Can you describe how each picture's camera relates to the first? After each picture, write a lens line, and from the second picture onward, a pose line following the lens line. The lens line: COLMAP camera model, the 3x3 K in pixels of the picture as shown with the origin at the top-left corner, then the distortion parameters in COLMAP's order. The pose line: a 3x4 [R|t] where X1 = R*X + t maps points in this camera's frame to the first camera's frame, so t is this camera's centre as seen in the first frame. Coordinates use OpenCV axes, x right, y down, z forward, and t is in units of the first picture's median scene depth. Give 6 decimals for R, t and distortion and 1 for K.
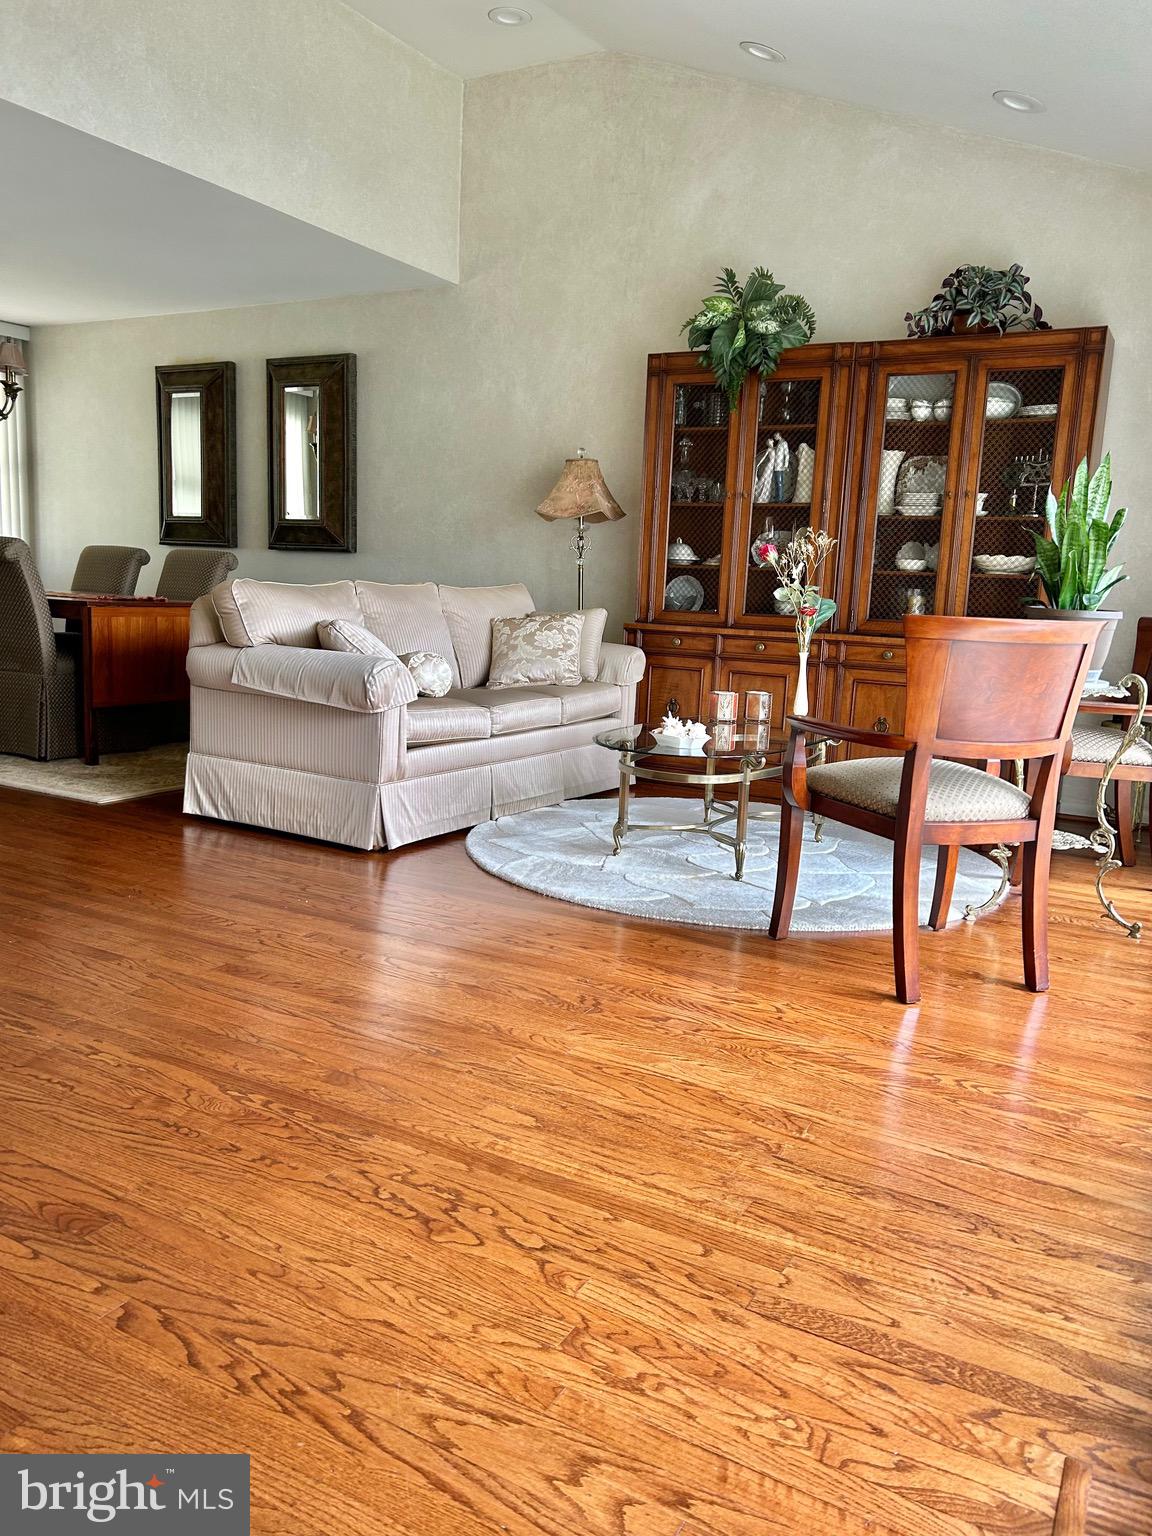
lens RADIAL K [[1167.8, 0, 531.2], [0, 1167.8, 648.1], [0, 0, 1]] dist [0.045474, 0.007790]
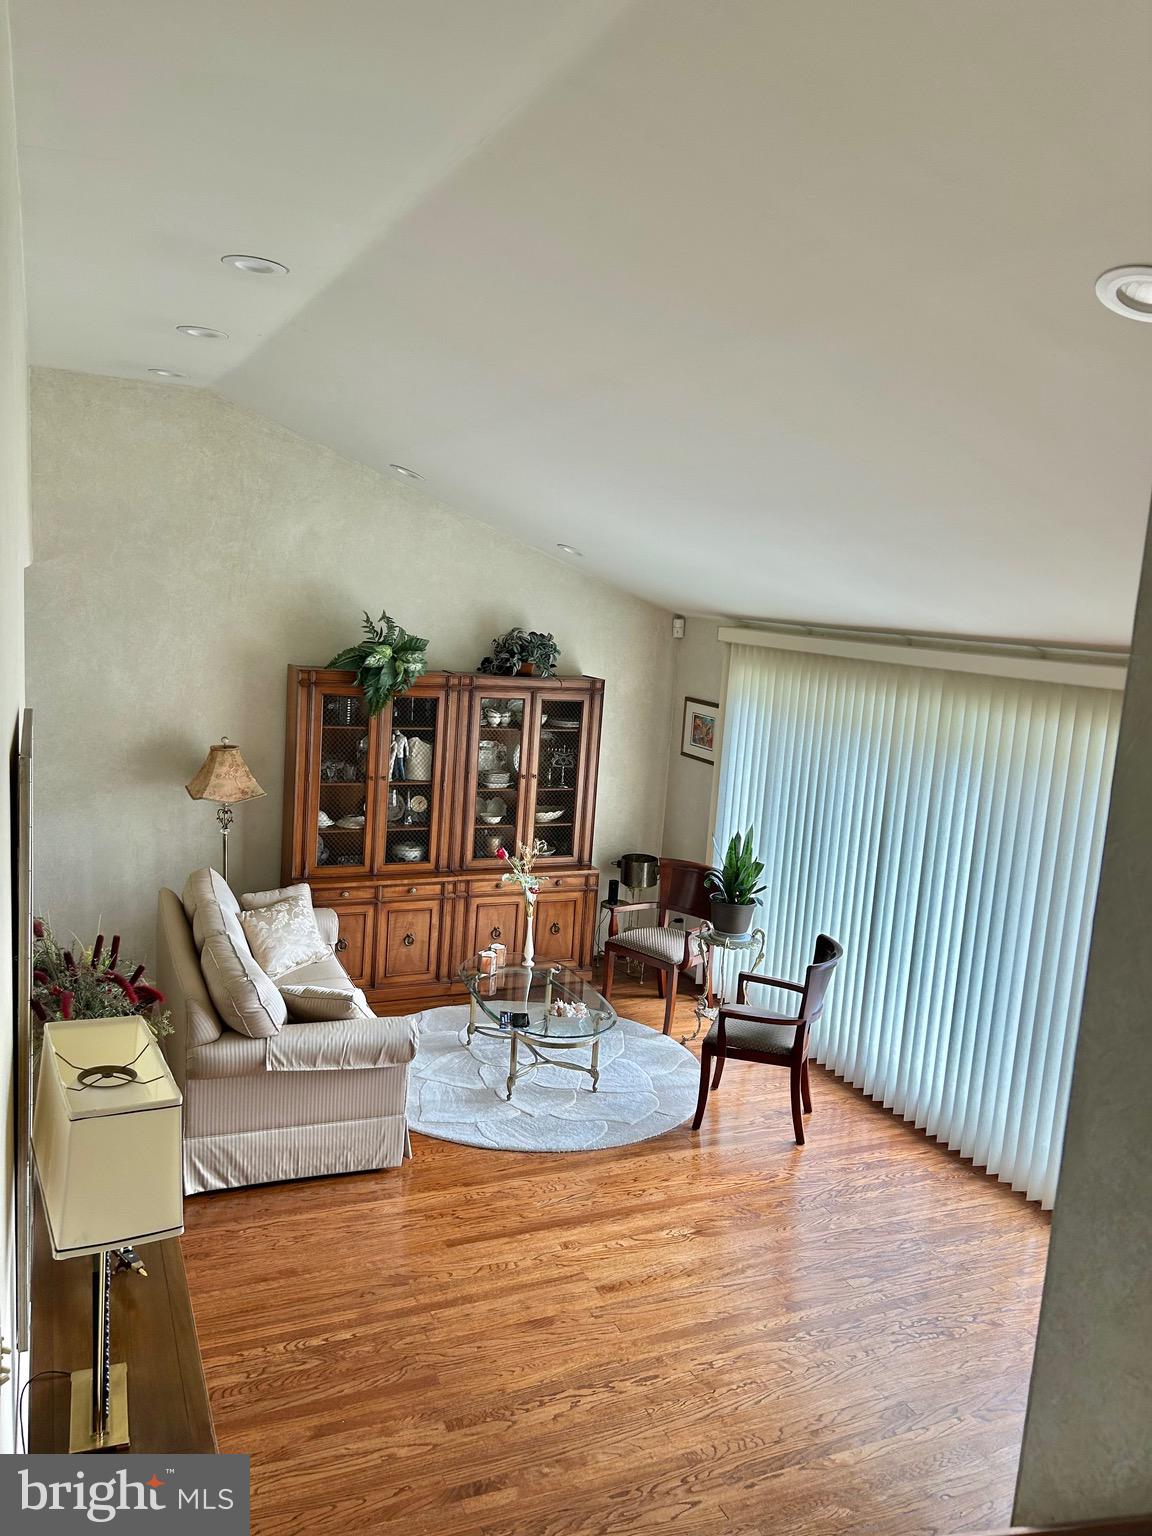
lens RADIAL K [[1167.8, 0, 531.2], [0, 1167.8, 648.1], [0, 0, 1]] dist [0.045474, 0.007790]
pose [[0.597243, -0.071759, 0.798844, -1.717339], [0.033819, 0.997357, 0.064308, -0.792115], [-0.801347, -0.011391, 0.598091, 0.122477]]
